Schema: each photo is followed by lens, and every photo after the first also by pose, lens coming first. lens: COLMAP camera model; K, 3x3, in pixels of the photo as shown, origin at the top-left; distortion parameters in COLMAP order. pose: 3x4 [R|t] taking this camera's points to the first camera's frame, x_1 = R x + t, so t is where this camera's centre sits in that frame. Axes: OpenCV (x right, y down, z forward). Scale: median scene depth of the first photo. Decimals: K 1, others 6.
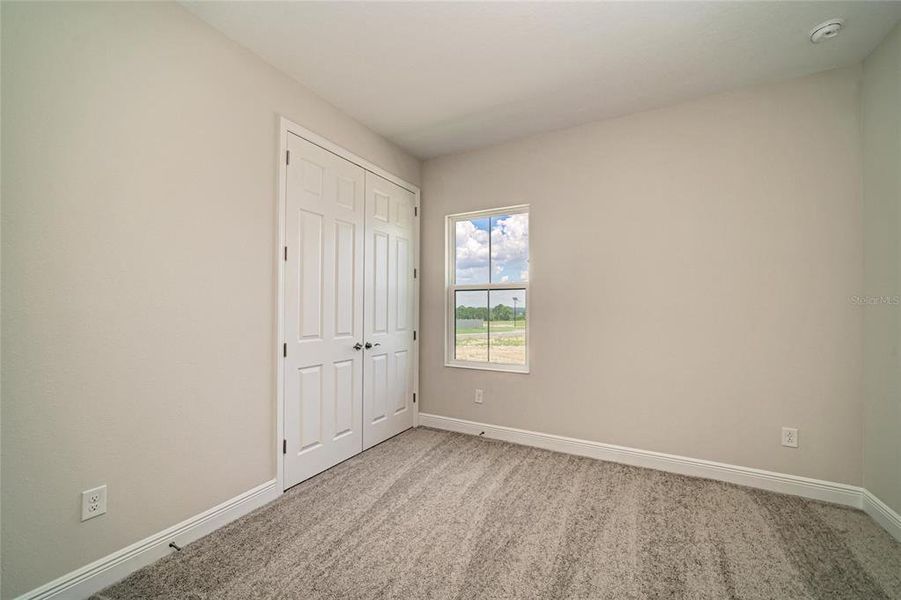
lens RADIAL K [[334.2, 0, 451.4], [0, 334.2, 303.7], [0, 0, 1]] dist [-0.019089, 0.000168]
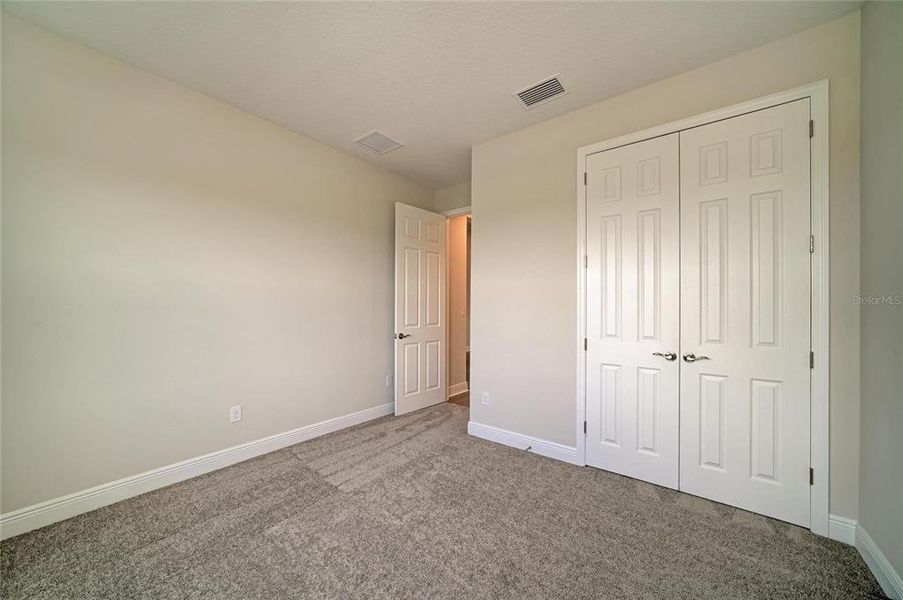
lens RADIAL K [[334.9, 0, 452.4], [0, 334.9, 303.7], [0, 0, 1]] dist [-0.019089, 0.000168]
pose [[-0.117499, -0.011947, -0.993001, 0.662238], [0.008249, 0.999881, -0.013005, 0.007021], [0.993039, -0.009720, -0.117387, 0.622124]]
